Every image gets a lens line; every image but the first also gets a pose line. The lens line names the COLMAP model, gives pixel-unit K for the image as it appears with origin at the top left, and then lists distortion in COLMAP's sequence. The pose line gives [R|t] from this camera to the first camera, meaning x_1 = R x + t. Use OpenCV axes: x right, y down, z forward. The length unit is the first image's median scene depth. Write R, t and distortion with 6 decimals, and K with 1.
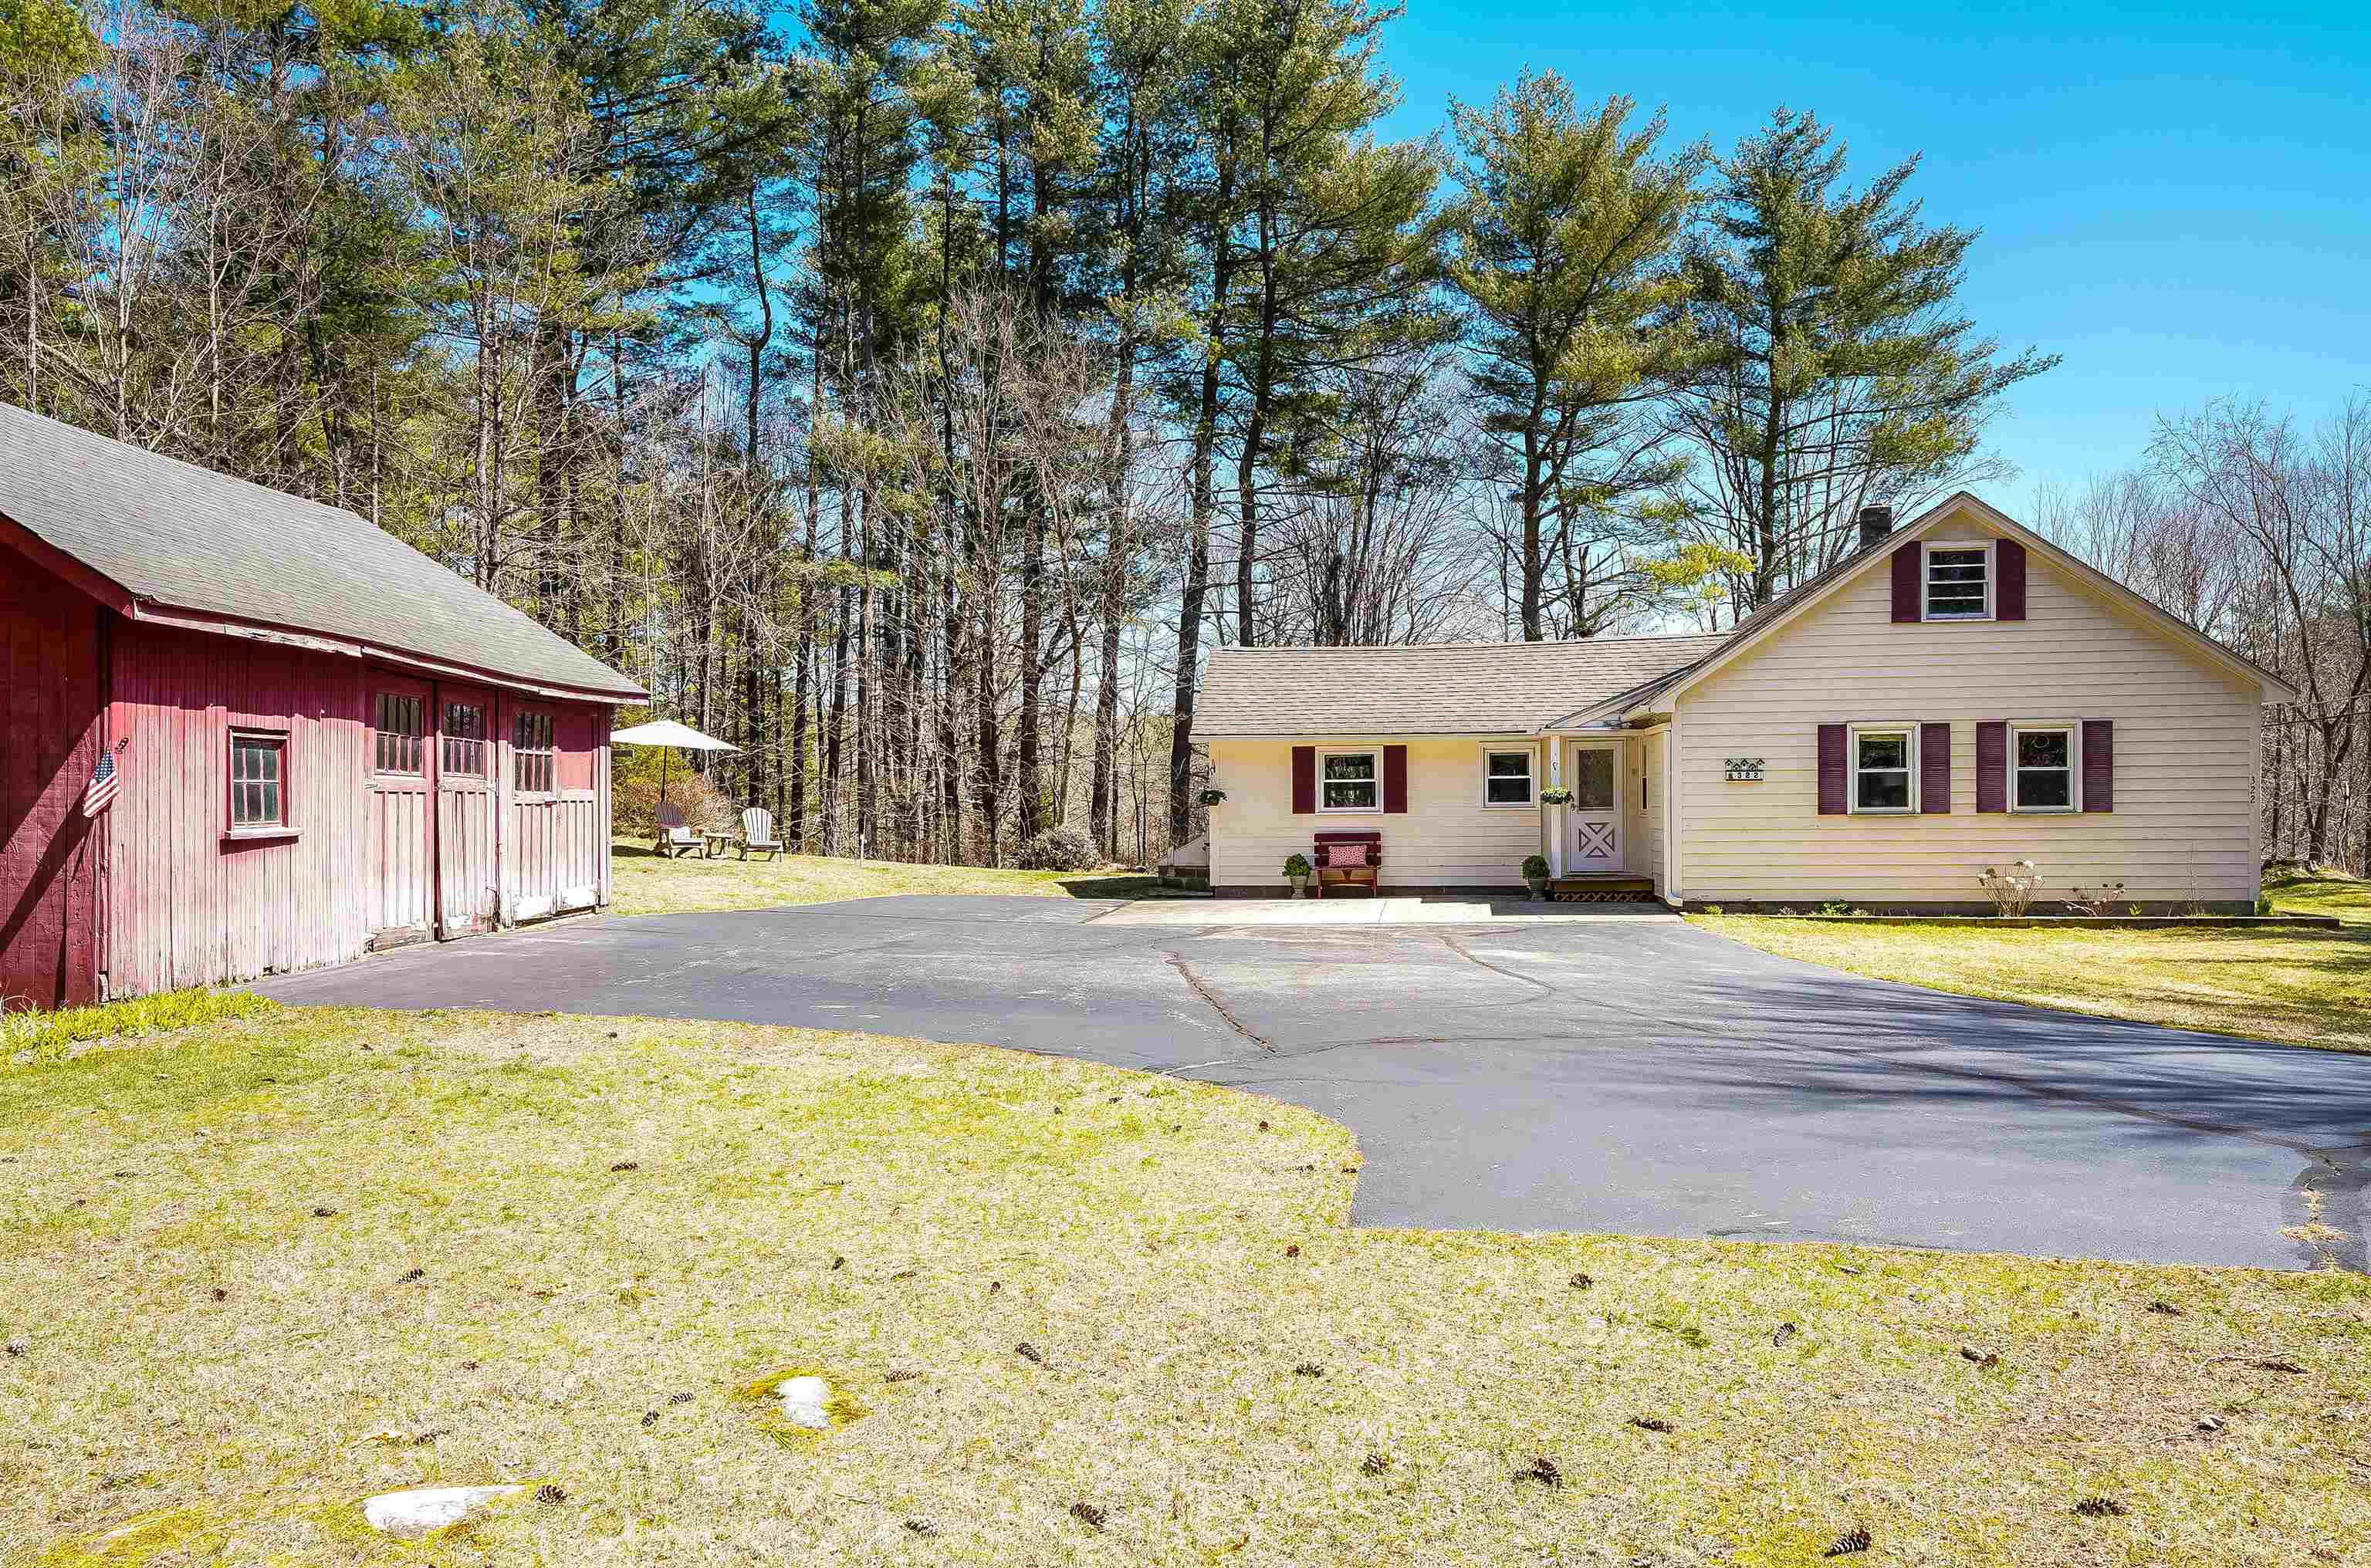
lens RADIAL K [[1756.3, 0, 1185.5], [0, 1756.3, 784.0], [0, 0, 1]] dist [-0.055883, 0.047613]
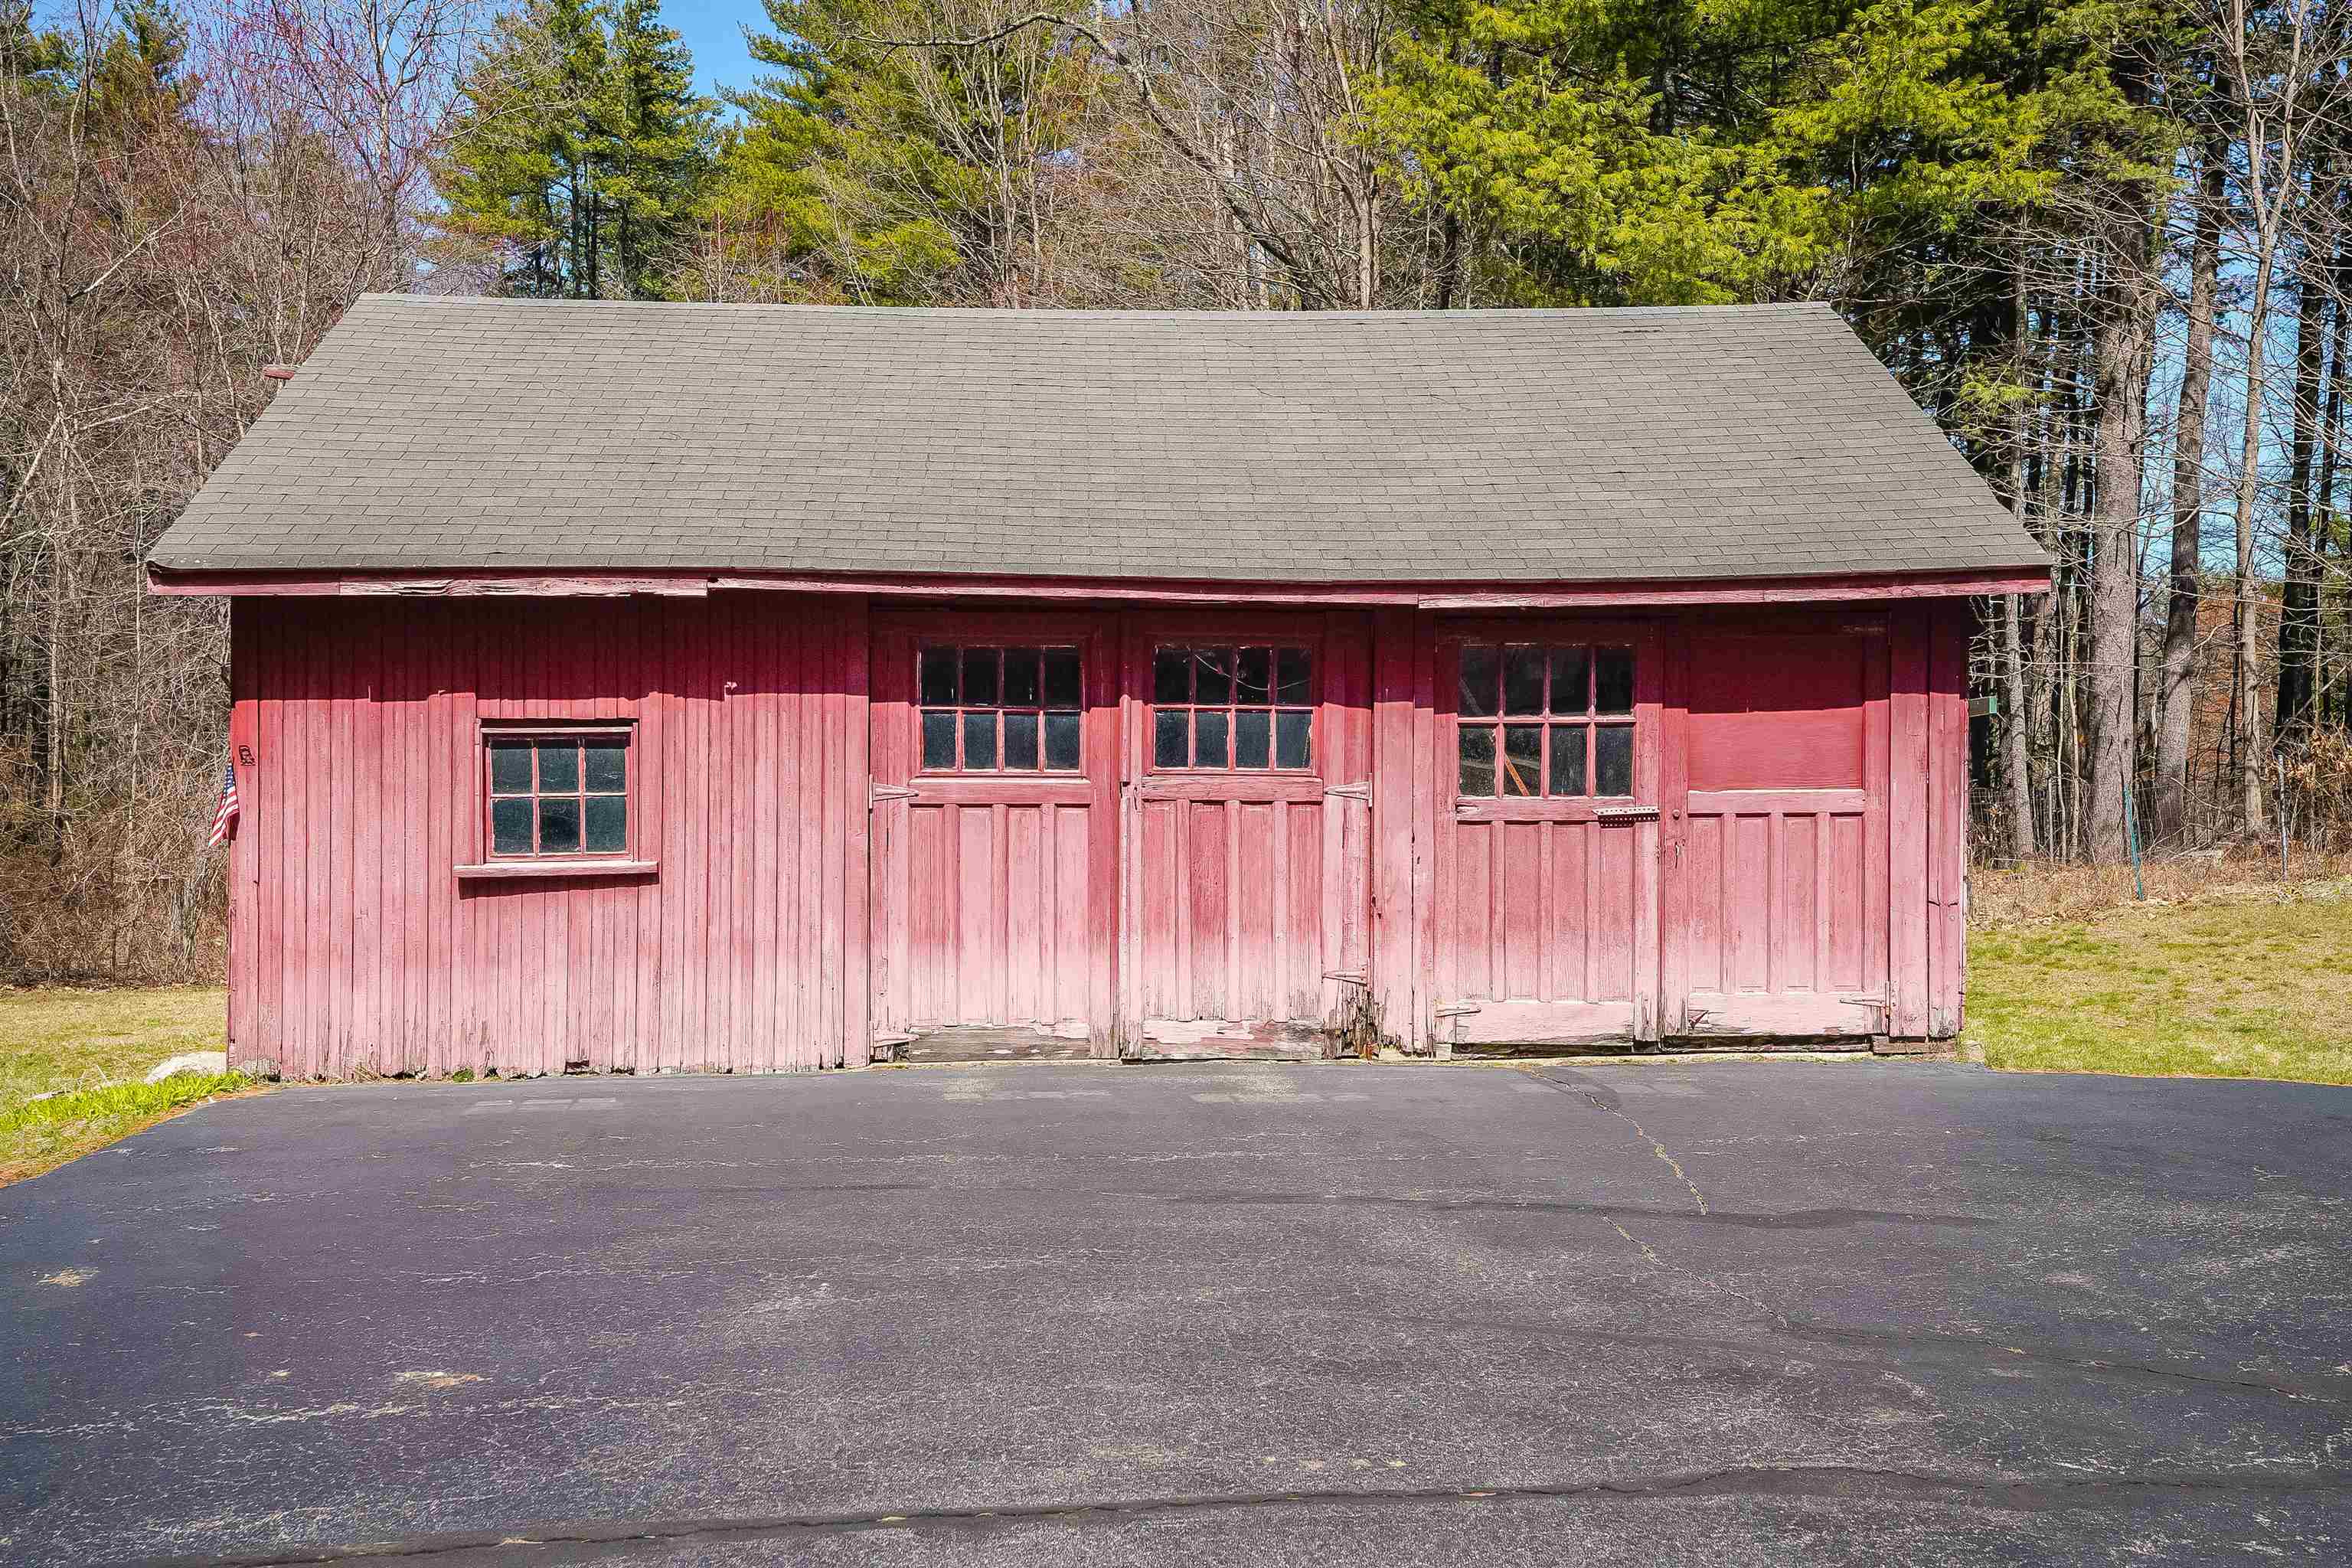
lens RADIAL K [[2330.6, 0, 1178.9], [0, 2330.6, 841.4], [0, 0, 1]] dist [-0.016522, 0.082583]
pose [[0.071477, 0.001022, -0.997442, 0.360126], [0.017227, 0.999849, 0.002259, 0.016915], [0.997293, -0.017344, 0.071449, 1.011378]]
